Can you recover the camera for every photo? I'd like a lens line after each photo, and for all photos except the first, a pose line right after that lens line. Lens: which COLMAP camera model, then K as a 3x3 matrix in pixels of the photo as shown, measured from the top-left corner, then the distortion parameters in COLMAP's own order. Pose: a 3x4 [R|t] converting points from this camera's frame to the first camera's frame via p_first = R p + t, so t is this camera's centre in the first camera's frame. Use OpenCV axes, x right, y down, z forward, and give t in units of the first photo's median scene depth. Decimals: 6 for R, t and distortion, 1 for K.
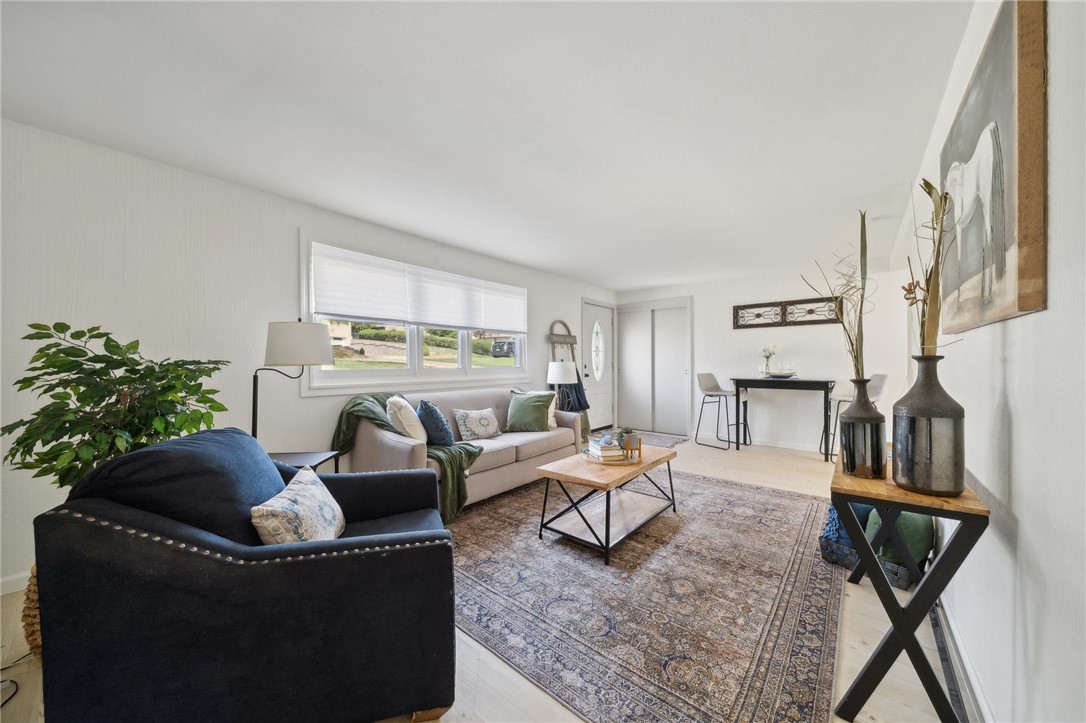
lens RADIAL K [[367.3, 0, 544.6], [0, 367.3, 362.5], [0, 0, 1]] dist [-0.003026, -0.000411]
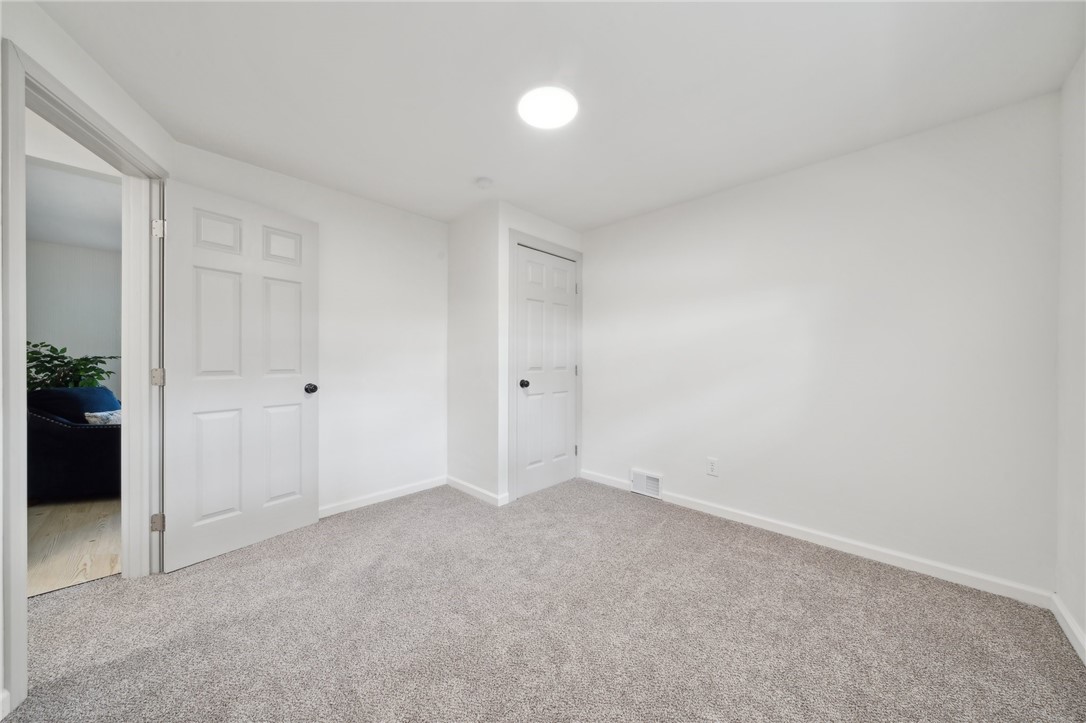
lens RADIAL K [[367.3, 0, 544.1], [0, 367.3, 360.5], [0, 0, 1]] dist [-0.003026, -0.000411]
pose [[0.998082, 0.012879, -0.060553, 2.000616], [-0.012754, 0.999916, 0.002446, -0.026404], [0.060579, -0.001669, 0.998162, -1.076503]]
